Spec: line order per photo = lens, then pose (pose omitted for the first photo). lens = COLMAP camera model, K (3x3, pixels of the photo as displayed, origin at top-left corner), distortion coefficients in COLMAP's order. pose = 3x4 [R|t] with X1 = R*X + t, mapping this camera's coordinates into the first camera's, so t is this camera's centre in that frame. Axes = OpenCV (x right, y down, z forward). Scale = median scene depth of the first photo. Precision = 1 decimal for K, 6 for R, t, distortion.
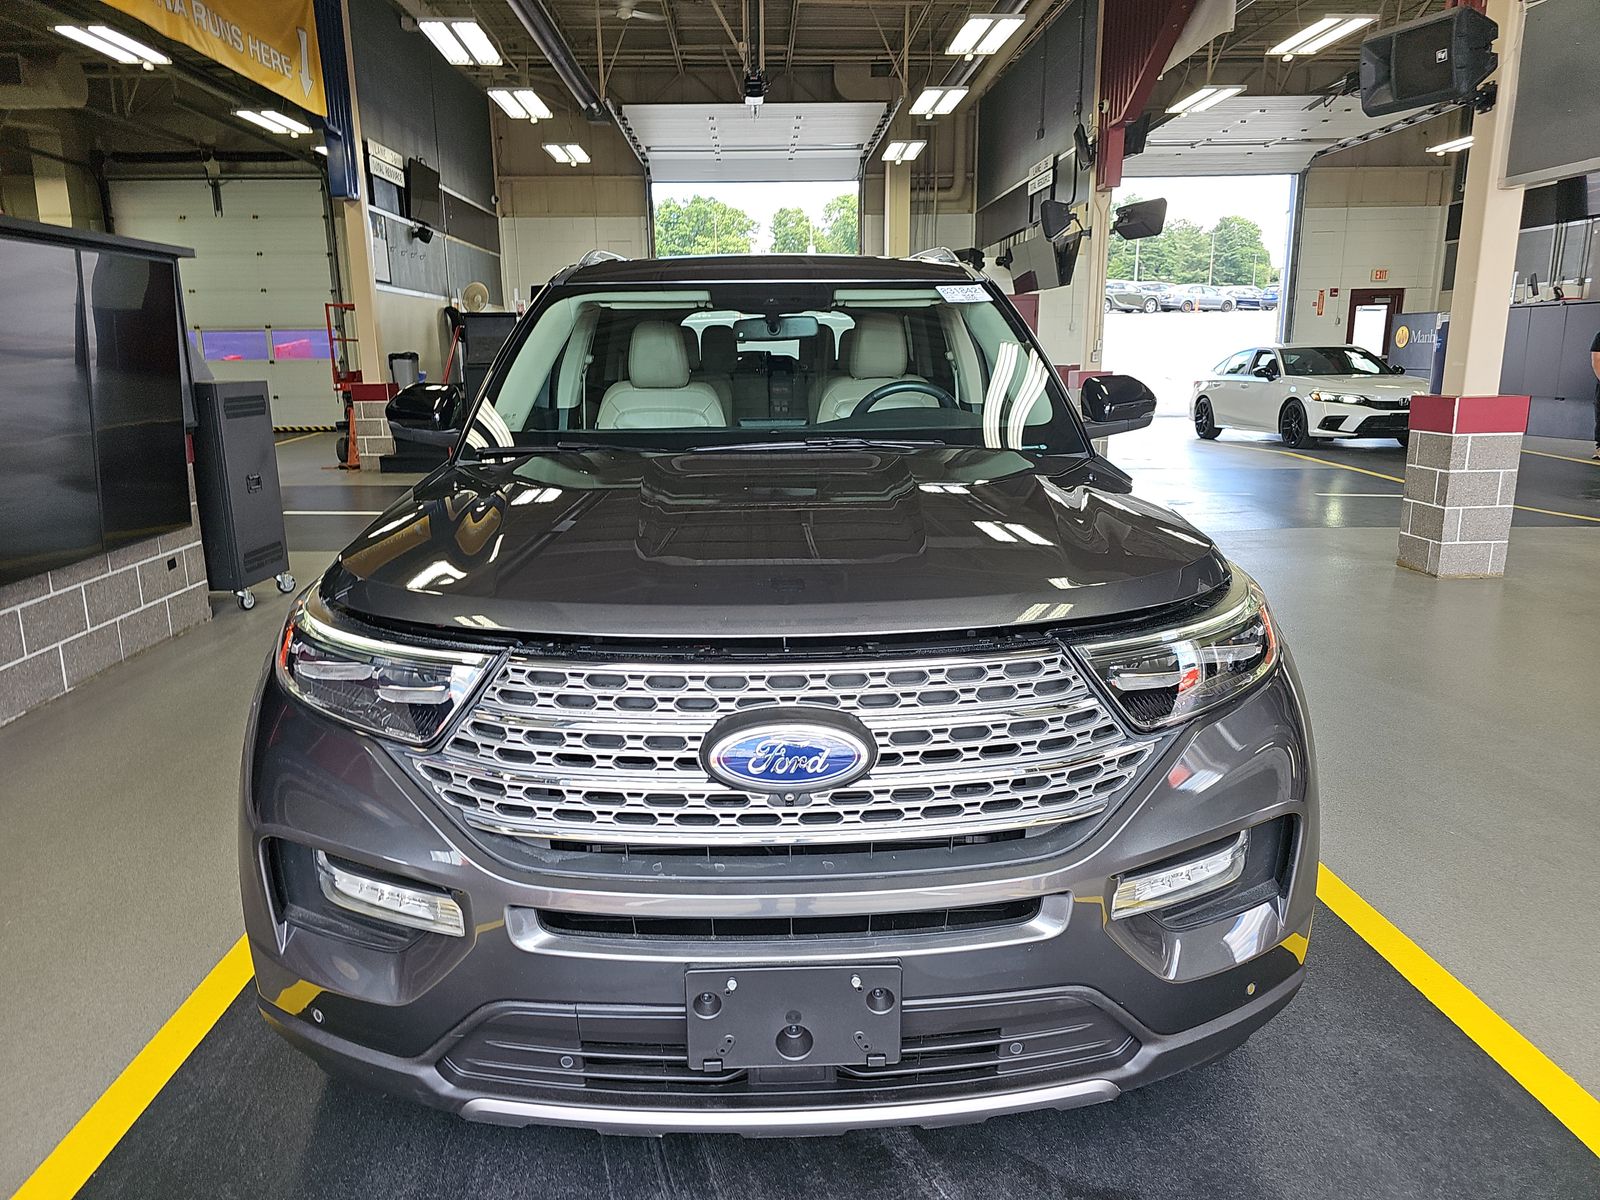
lens RADIAL K [[1041.7, 0, 800.0], [0, 1041.7, 600.0], [0, 0, 1]] dist [-0.005493, -0.002181]
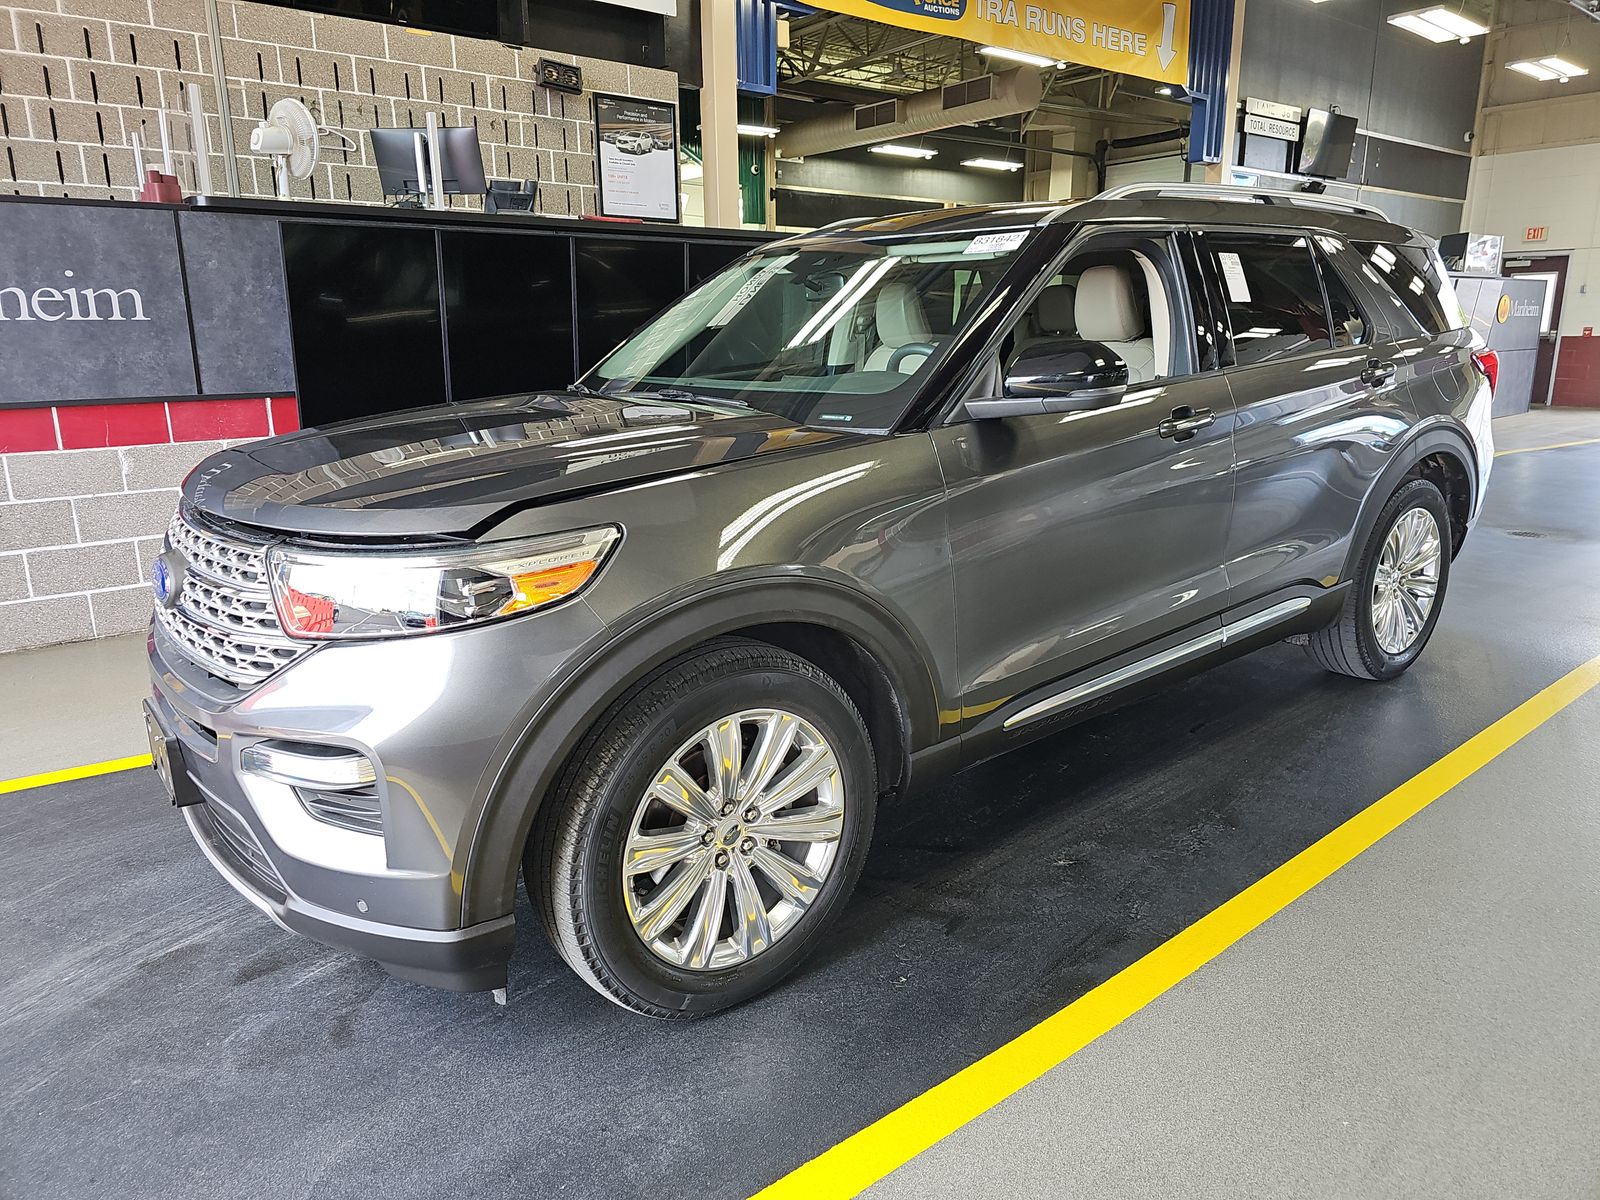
lens RADIAL K [[1041.7, 0, 800.0], [0, 1041.7, 600.0], [0, 0, 1]] dist [-0.005493, -0.002181]
pose [[0.600876, 0.200733, -0.773727, 0.161088], [-0.175815, 0.977440, 0.117046, -0.015273], [0.779767, 0.065703, 0.622613, 0.072781]]
